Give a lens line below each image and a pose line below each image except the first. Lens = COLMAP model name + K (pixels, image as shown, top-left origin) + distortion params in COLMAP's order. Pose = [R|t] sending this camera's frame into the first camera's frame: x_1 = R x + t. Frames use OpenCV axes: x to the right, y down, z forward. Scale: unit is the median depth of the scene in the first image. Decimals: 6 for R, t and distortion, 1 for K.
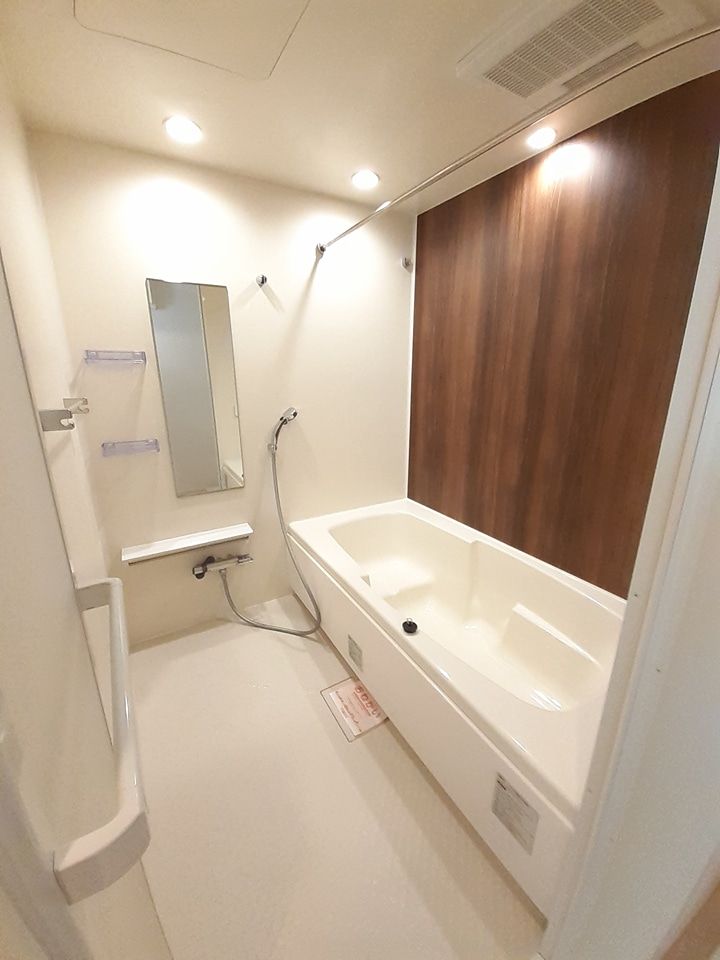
lens RADIAL K [[385.5, 0, 360.0], [0, 385.5, 480.0], [0, 0, 1]] dist [-0.001998, -0.000335]
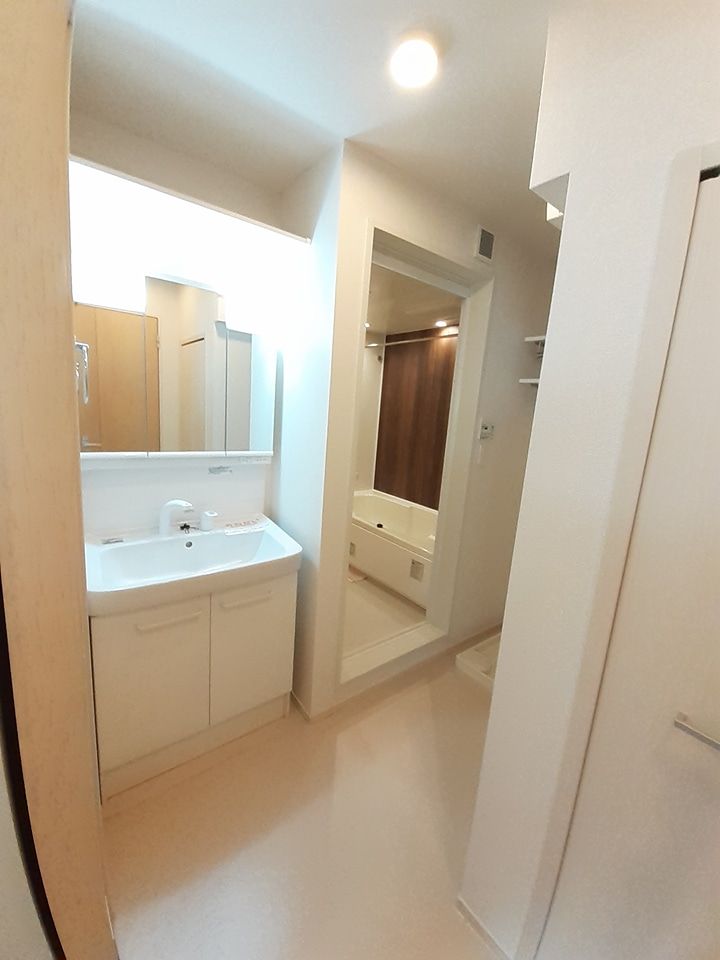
lens RADIAL K [[385.5, 0, 360.0], [0, 385.5, 480.0], [0, 0, 1]] dist [-0.001998, -0.000335]
pose [[0.990693, 0.053739, 0.125058, -0.193507], [-0.040906, 0.993838, -0.103014, 0.239717], [-0.129823, 0.096939, 0.986787, -0.855173]]
